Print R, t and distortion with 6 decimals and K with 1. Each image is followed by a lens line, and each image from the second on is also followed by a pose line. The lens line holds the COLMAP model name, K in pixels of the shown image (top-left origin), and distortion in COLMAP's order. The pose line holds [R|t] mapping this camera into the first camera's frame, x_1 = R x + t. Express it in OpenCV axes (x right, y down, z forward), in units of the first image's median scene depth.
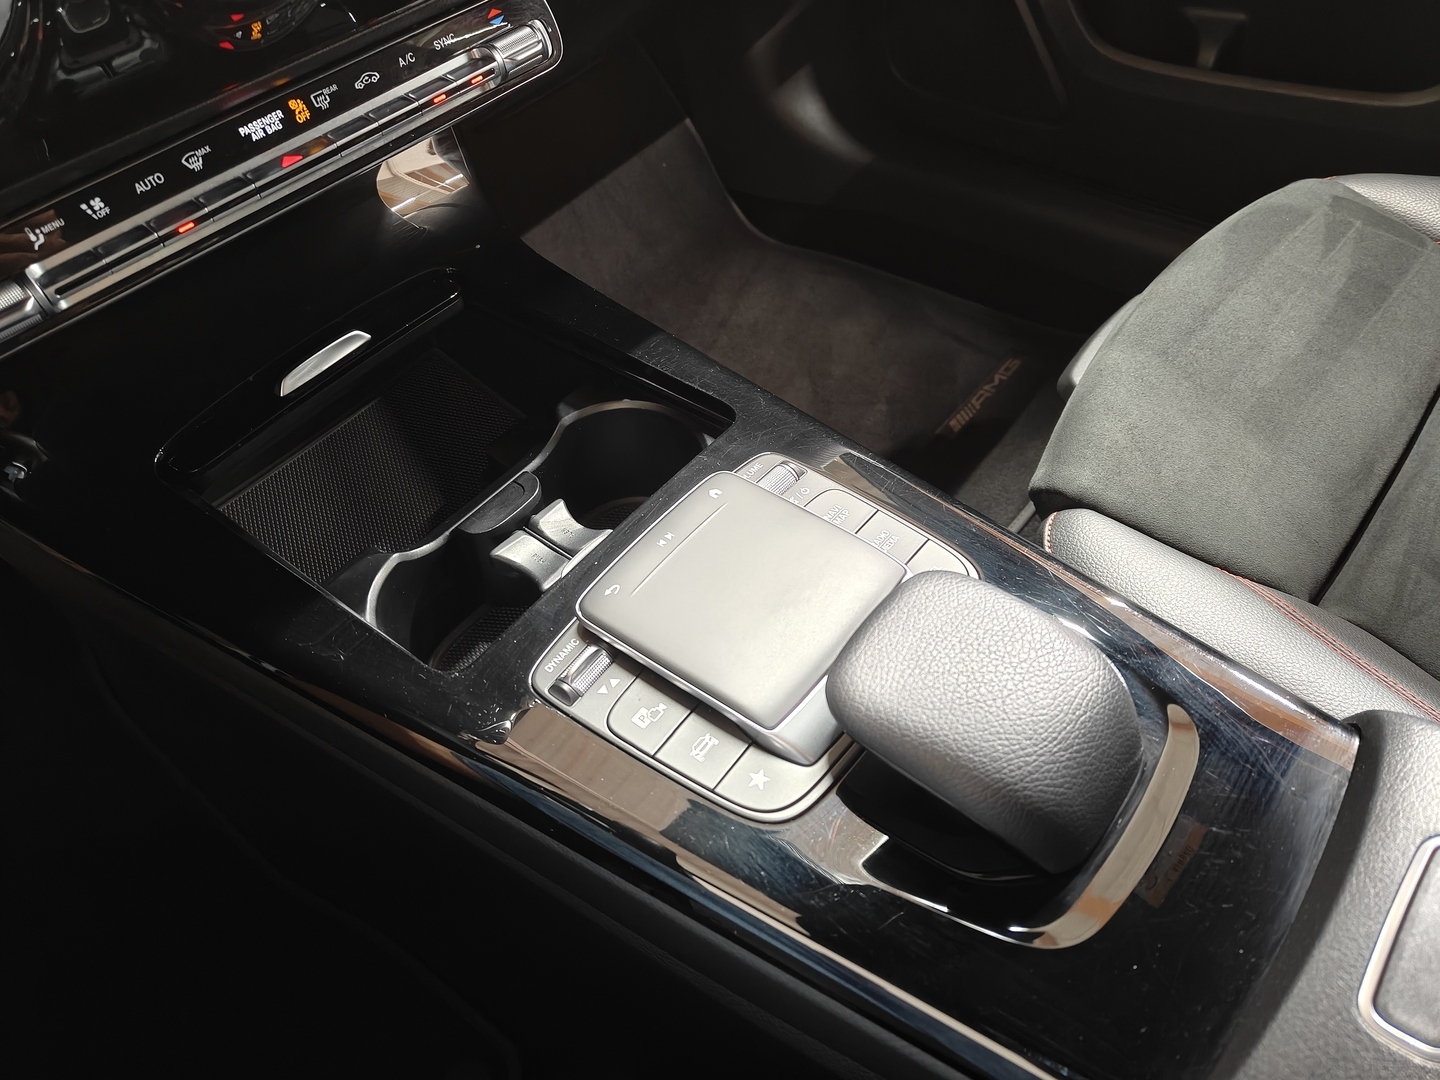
lens RADIAL K [[1006.2, 0, 720.0], [0, 1006.2, 540.0], [0, 0, 1]] dist [0.008733, -0.004160]
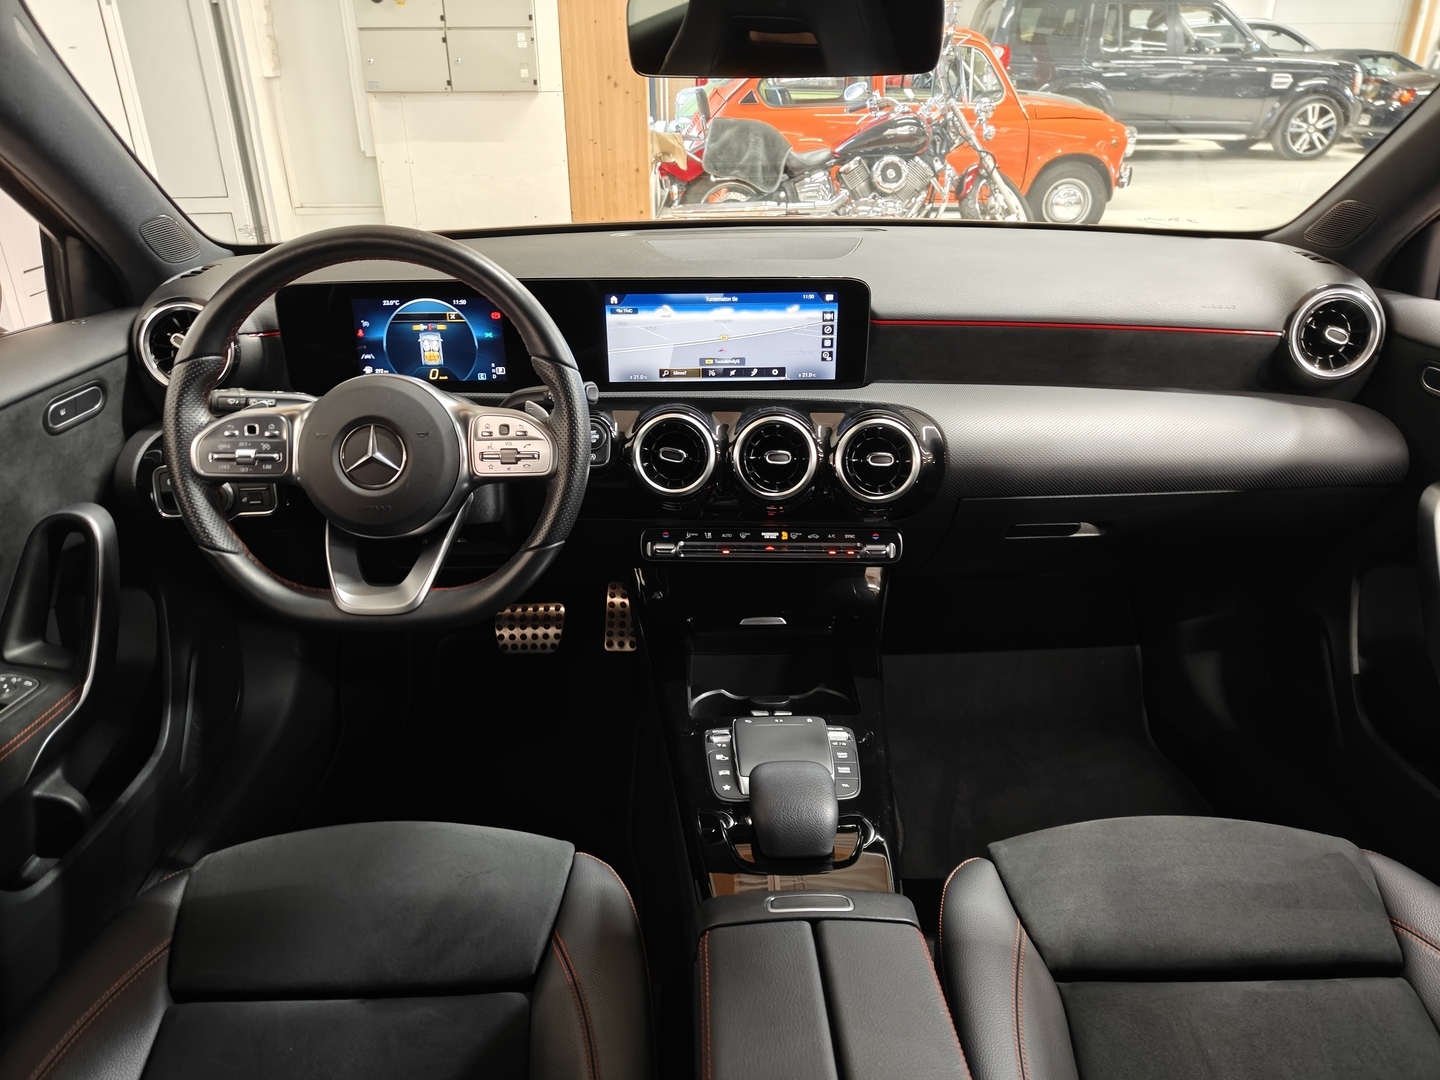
lens RADIAL K [[1006.2, 0, 720.0], [0, 1006.2, 540.0], [0, 0, 1]] dist [0.008733, -0.004160]
pose [[0.638082, 0.375256, -0.672334, 1.392420], [-0.608002, 0.781326, -0.140939, 0.091394], [0.472424, 0.498711, 0.726707, -1.146876]]
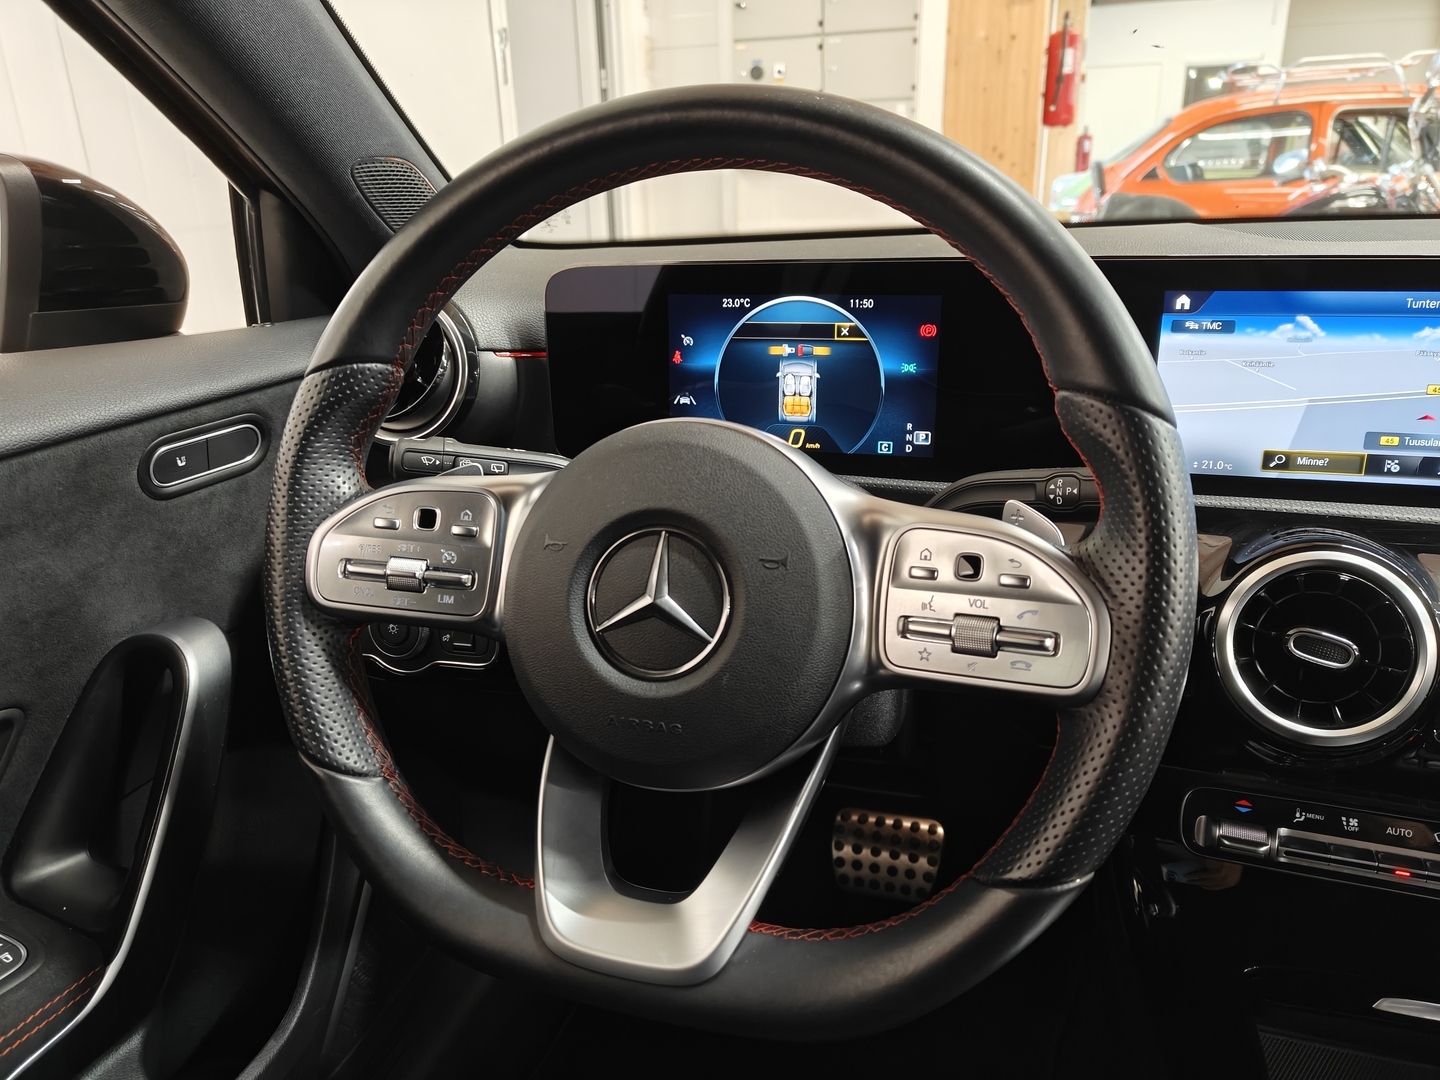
lens RADIAL K [[1006.2, 0, 720.0], [0, 1006.2, 540.0], [0, 0, 1]] dist [0.008733, -0.004160]
pose [[0.361707, 0.352384, -0.863130, 0.123676], [-0.707632, 0.706535, -0.008091, 0.020464], [0.606980, 0.613705, 0.504916, -0.444157]]
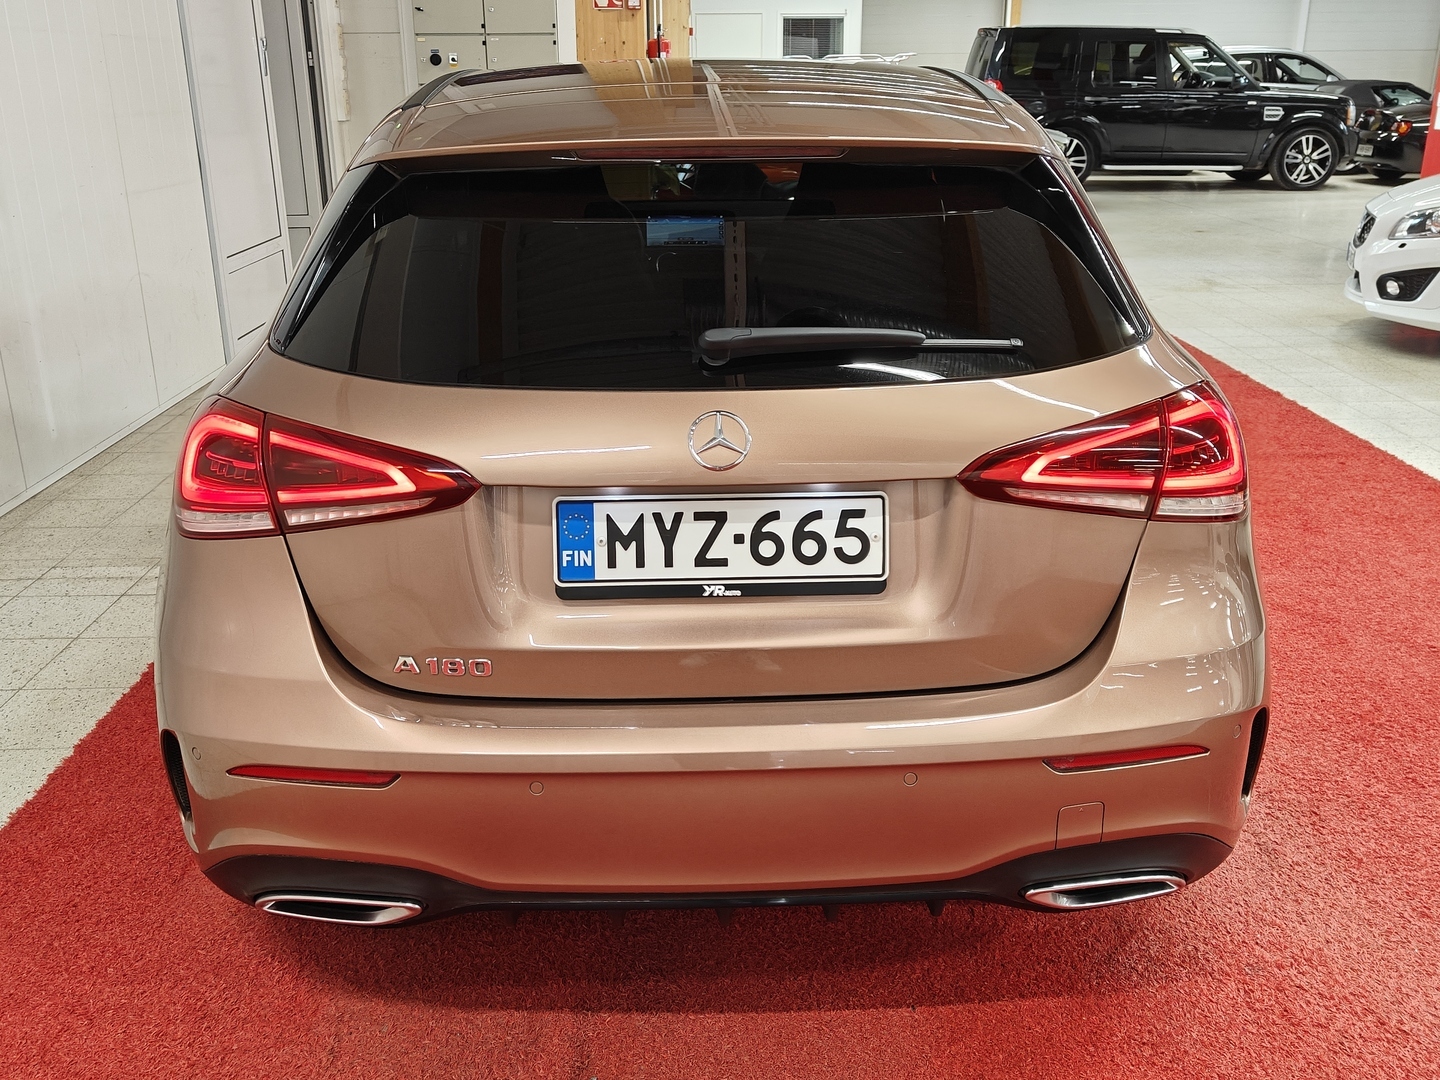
lens RADIAL K [[1321.9, 0, 720.0], [0, 1321.9, 540.0], [0, 0, 1]] dist [0.015039, 0.024597]
pose [[0.634025, 0.302489, -0.711697, 7.167886], [-0.610425, 0.760777, -0.220456, 2.987547], [0.474757, 0.574212, 0.666998, -4.577934]]
